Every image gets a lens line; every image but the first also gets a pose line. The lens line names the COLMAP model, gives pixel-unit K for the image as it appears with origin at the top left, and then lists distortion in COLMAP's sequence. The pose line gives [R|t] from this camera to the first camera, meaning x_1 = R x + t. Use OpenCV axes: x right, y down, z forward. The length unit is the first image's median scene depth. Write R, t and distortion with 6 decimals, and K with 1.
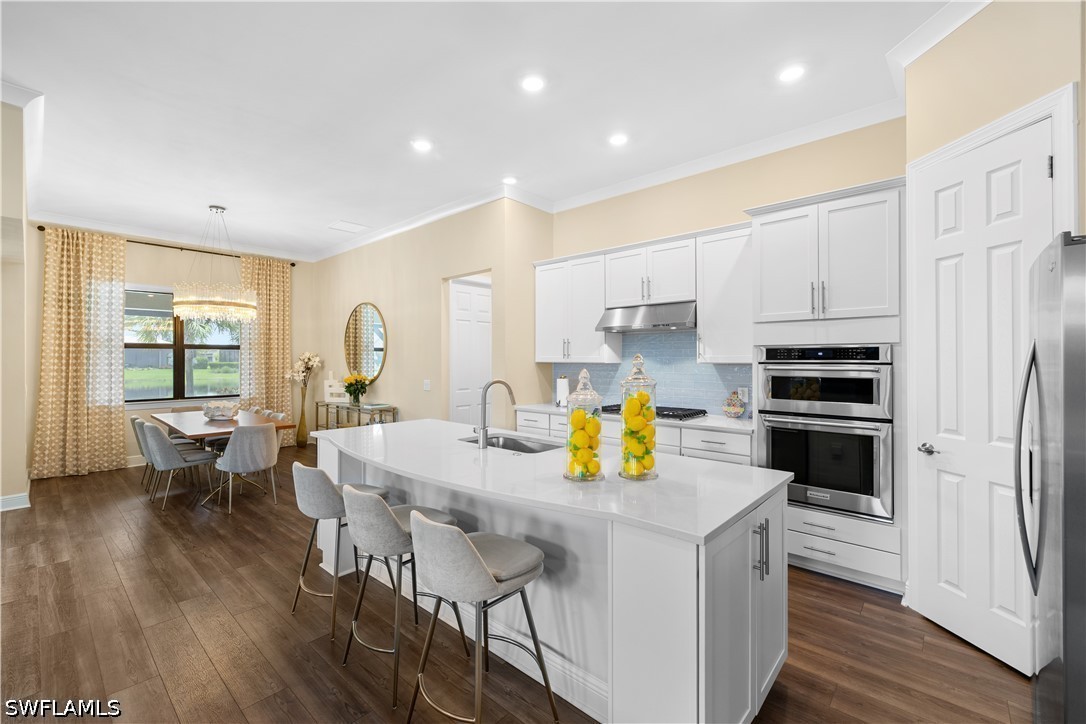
lens RADIAL K [[459.4, 0, 533.0], [0, 459.4, 359.2], [0, 0, 1]] dist [0.001331, -0.000264]
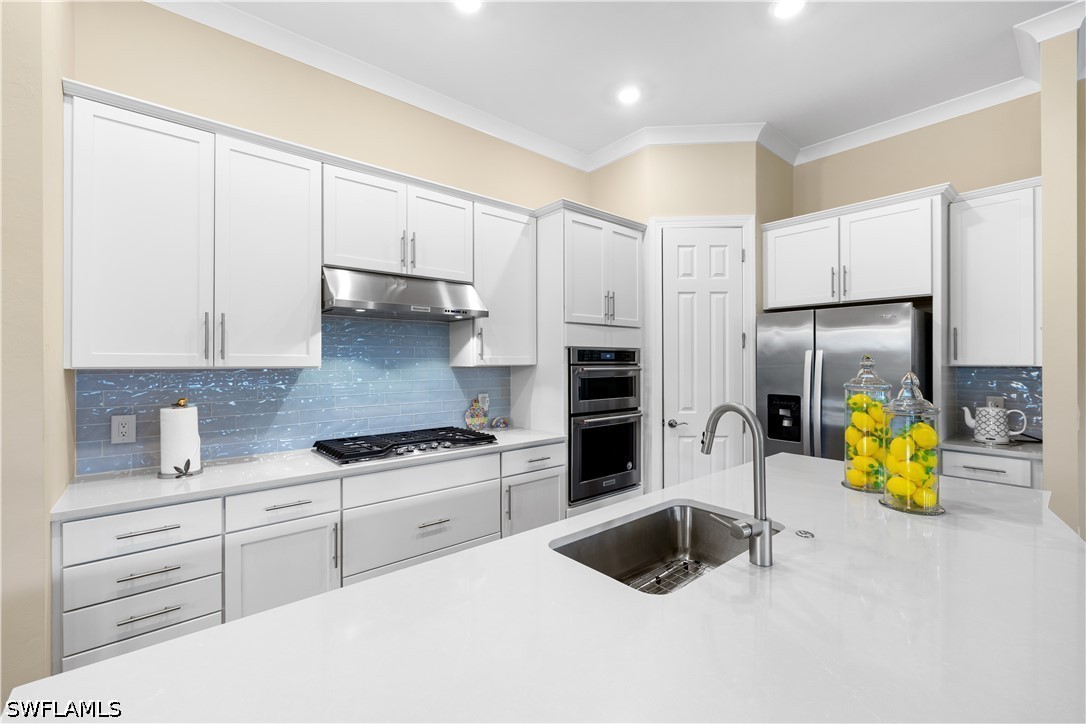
lens RADIAL K [[459.4, 0, 543.2], [0, 459.4, 362.4], [0, 0, 1]] dist [0.001331, -0.000264]
pose [[0.116424, -0.002655, 0.993196, -0.350070], [0.000672, 0.999996, 0.002594, 0.000582], [-0.993199, 0.000366, 0.116425, 0.711734]]
